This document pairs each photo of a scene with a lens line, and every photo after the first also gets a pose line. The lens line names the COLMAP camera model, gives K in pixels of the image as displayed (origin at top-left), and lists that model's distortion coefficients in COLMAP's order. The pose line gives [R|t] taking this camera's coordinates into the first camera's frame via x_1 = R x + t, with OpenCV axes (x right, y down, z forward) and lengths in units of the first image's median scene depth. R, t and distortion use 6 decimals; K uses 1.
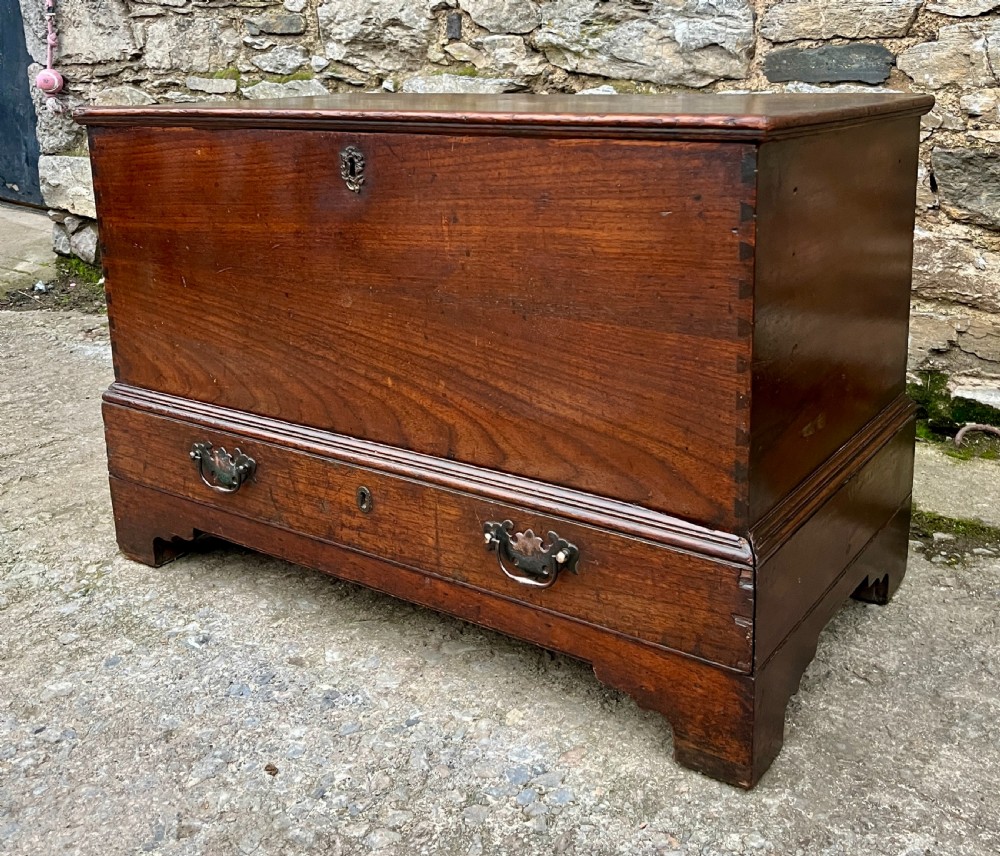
lens RADIAL K [[1114.3, 0, 514.4], [0, 1114.3, 308.0], [0, 0, 1]] dist [0.058870, -0.062739]
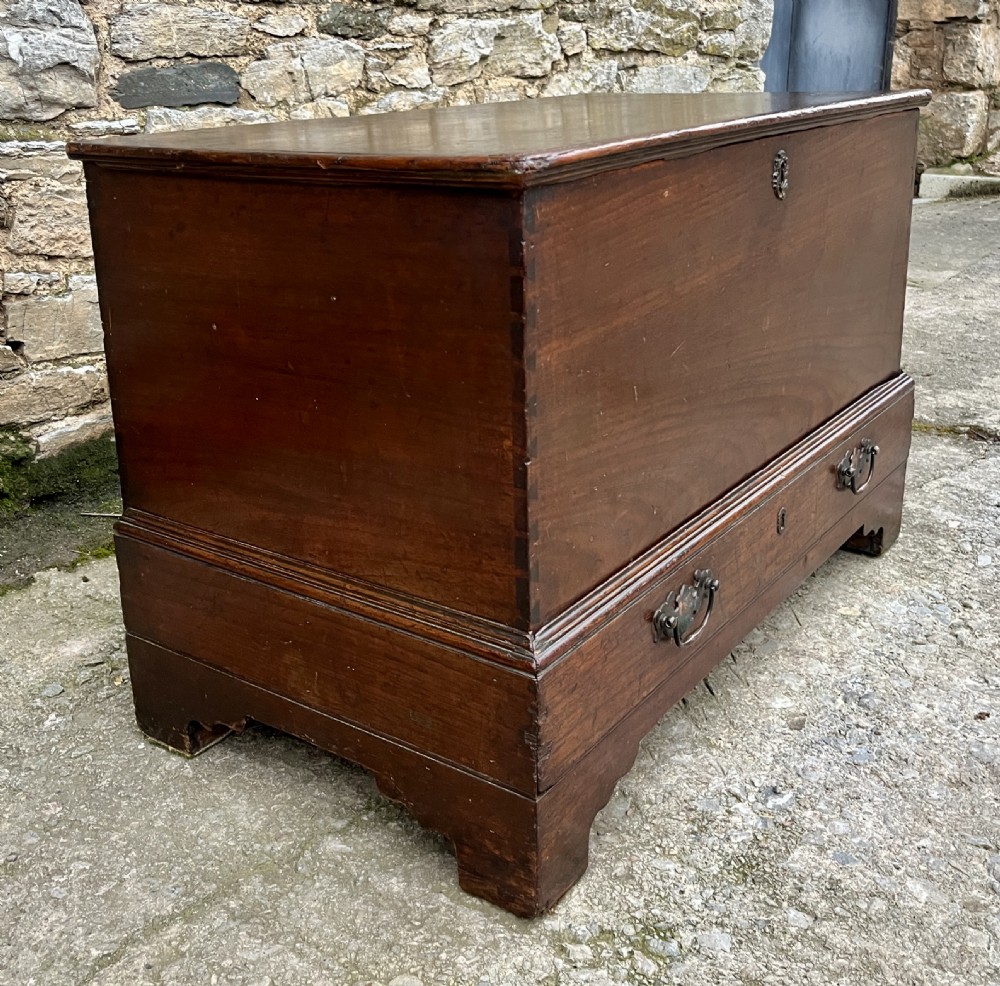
lens RADIAL K [[1186.3, 0, 485.9], [0, 1186.3, 401.0], [0, 0, 1]] dist [0.027908, 0.009829]
pose [[0.016204, -0.266380, 0.963732, -1.018073], [0.250407, 0.934224, 0.254013, -0.230430], [-0.968005, 0.237209, 0.081842, 1.057515]]
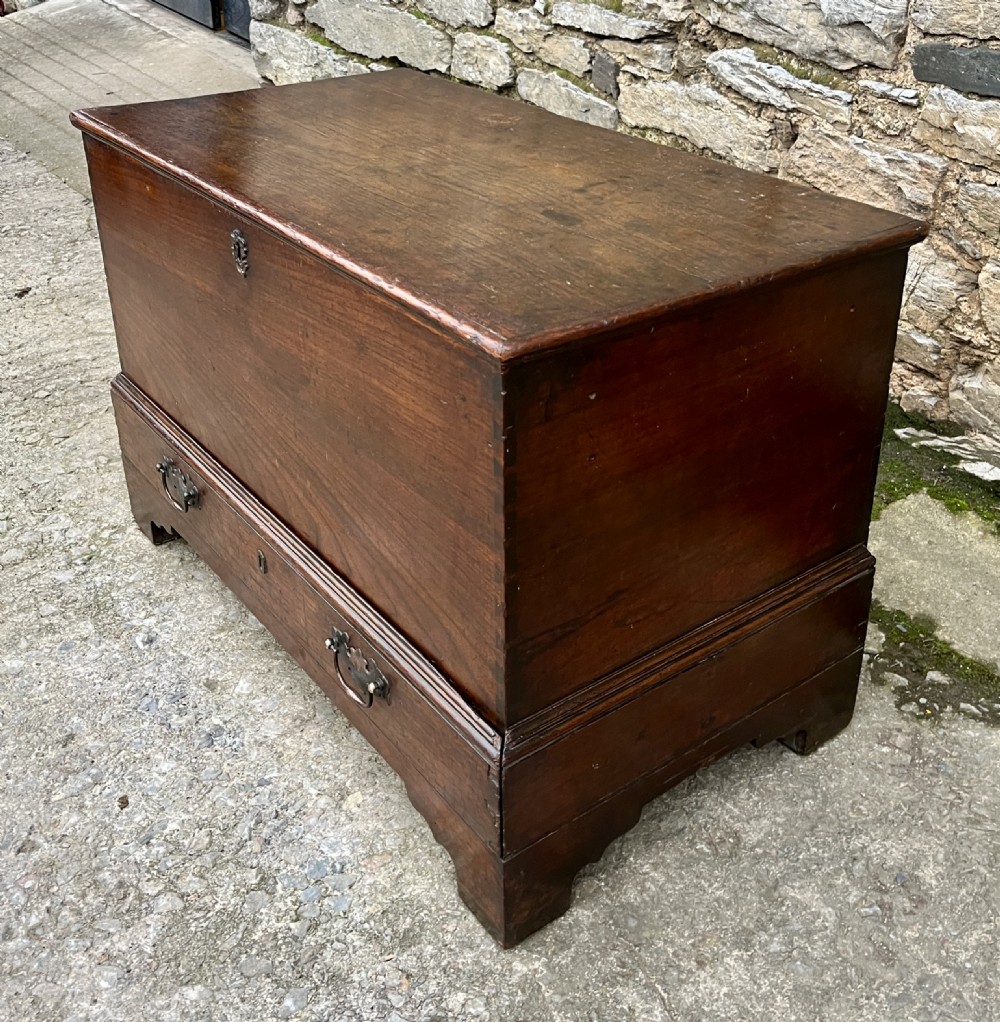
lens RADIAL K [[1212.4, 0, 530.8], [0, 1212.4, 381.7], [0, 0, 1]] dist [0.027908, 0.009829]
pose [[0.950638, 0.155821, -0.268341, 0.344654], [-0.092742, 0.967923, 0.233506, -0.250291], [0.296118, -0.197093, 0.934595, 0.064372]]
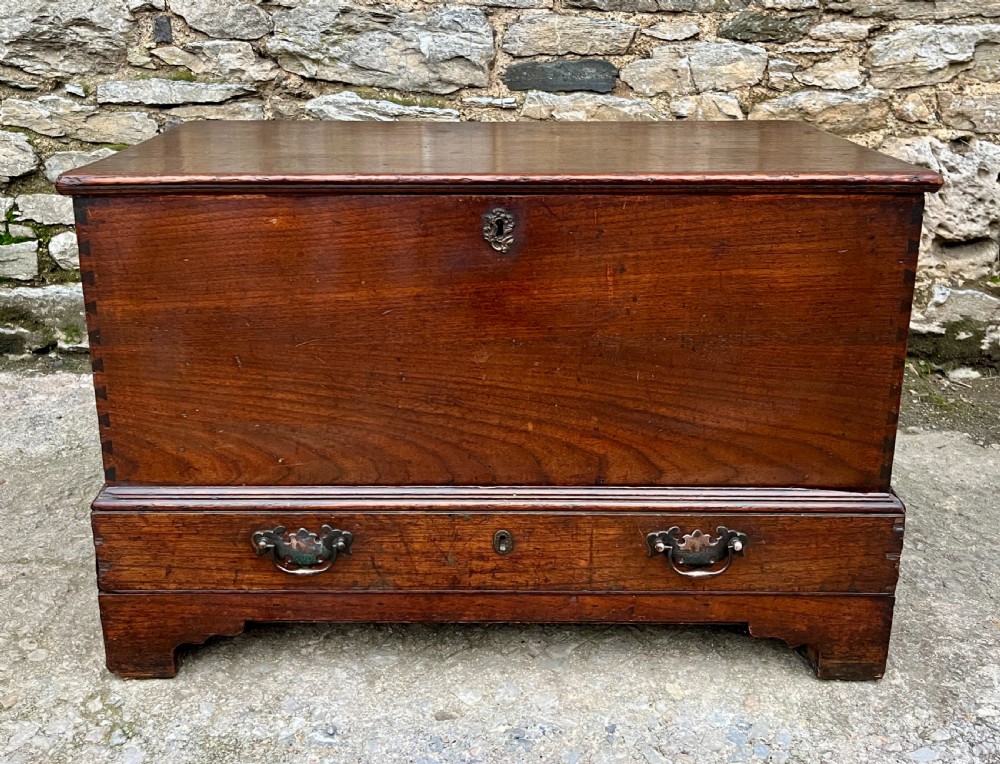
lens RADIAL K [[1002.3, 0, 485.4], [0, 1002.3, 282.1], [0, 0, 1]] dist [0.057235, -0.066358]
pose [[0.821520, -0.135331, 0.553887, -0.587321], [0.108821, 0.990782, 0.080675, -0.134233], [-0.559699, -0.006002, 0.828674, 0.220292]]
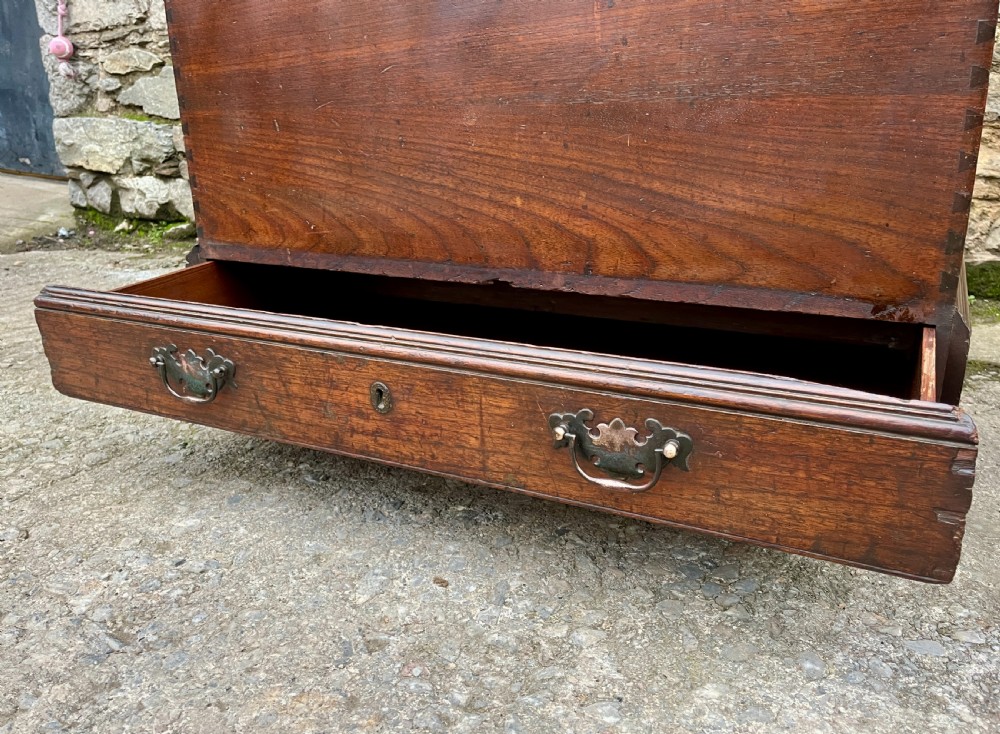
lens RADIAL K [[803.2, 0, 494.6], [0, 803.2, 368.8], [0, 0, 1]] dist [0.068528, -0.103717]
pose [[0.992695, -0.035600, 0.115276, -0.198921], [0.025150, 0.995545, 0.090868, 0.133776], [-0.117998, -0.087305, 0.989169, 0.259786]]
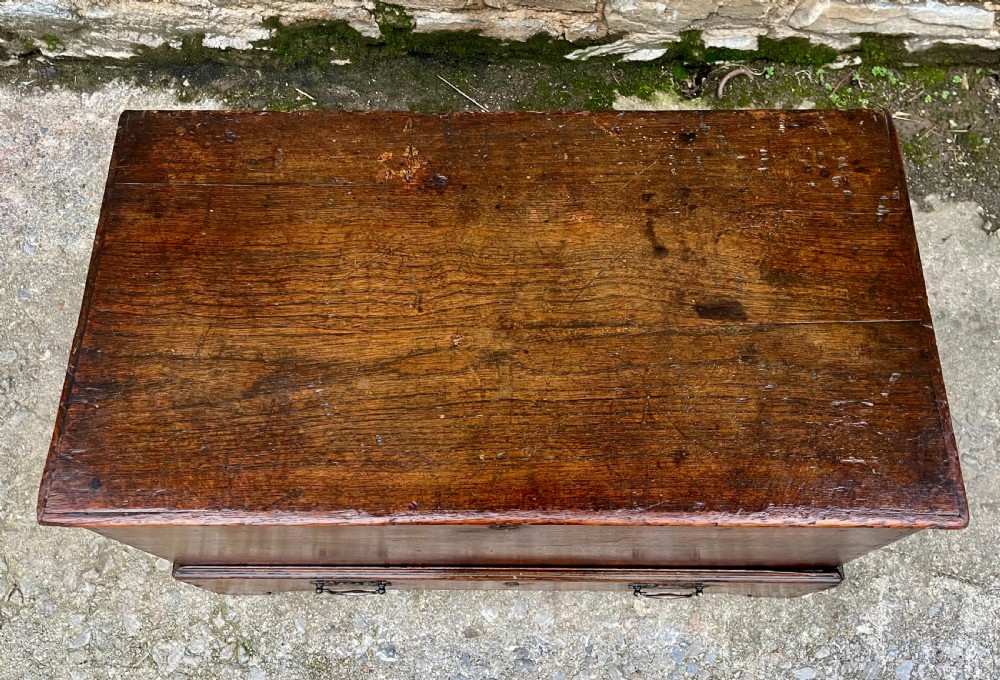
lens RADIAL K [[894.6, 0, 517.7], [0, 894.6, 338.9], [0, 0, 1]] dist [0.031995, -0.006853]
pose [[0.825069, -0.516615, 0.228844, -0.203339], [0.115885, 0.551118, 0.826341, -0.777352], [-0.553020, -0.655269, 0.514578, 0.604312]]
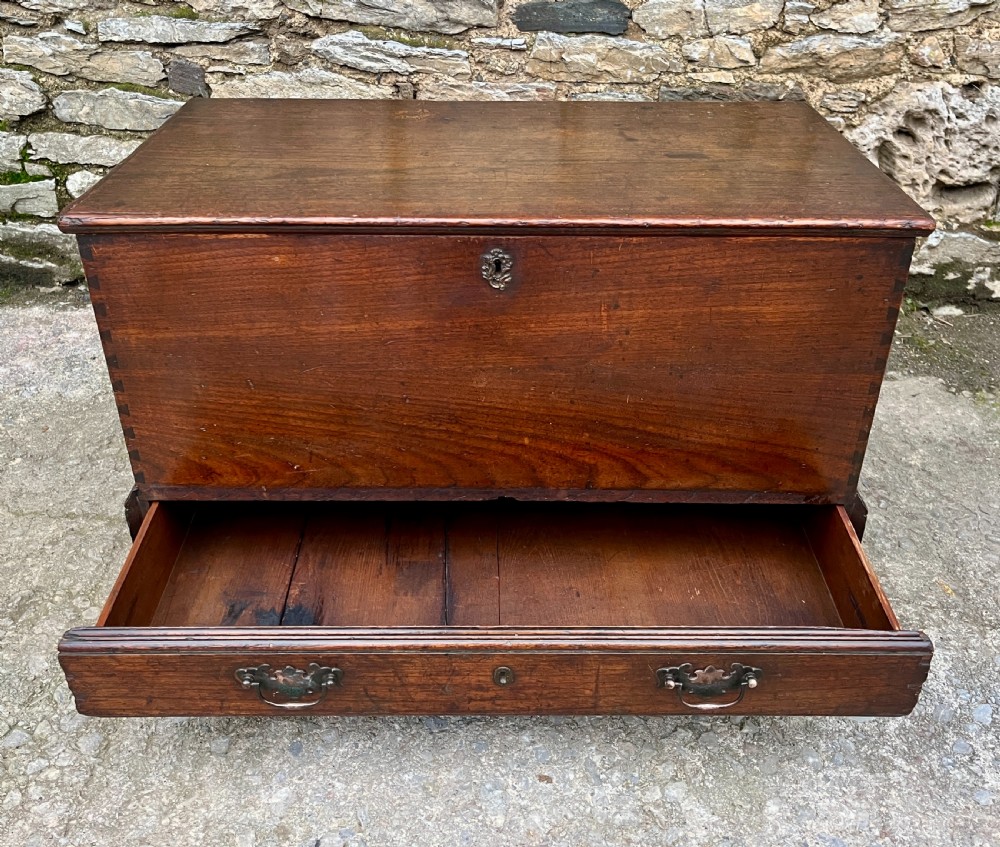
lens RADIAL K [[949.2, 0, 504.4], [0, 949.2, 369.0], [0, 0, 1]] dist [0.045478, -0.032409]
pose [[0.822741, -0.261973, 0.504447, -0.537120], [0.102772, 0.941393, 0.321273, -0.282062], [-0.559048, -0.212481, 0.801447, 0.235092]]
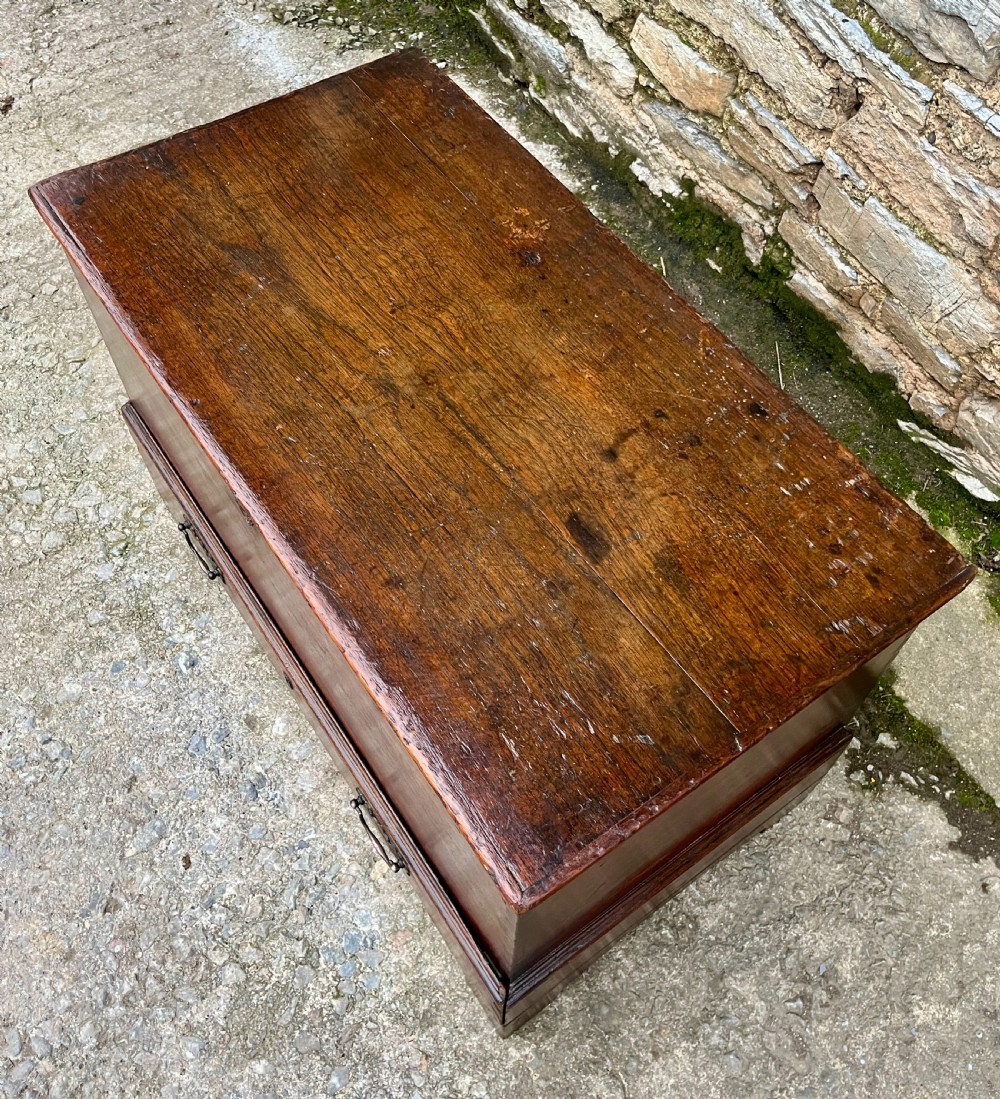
lens RADIAL K [[1071.4, 0, 536.6], [0, 1071.4, 496.6], [0, 0, 1]] dist [0.033578, -0.007857]
pose [[0.941028, 0.310028, -0.135458, 0.170364], [-0.136067, 0.713367, 0.687454, -0.668694], [0.309762, -0.628482, 0.713483, 0.403322]]
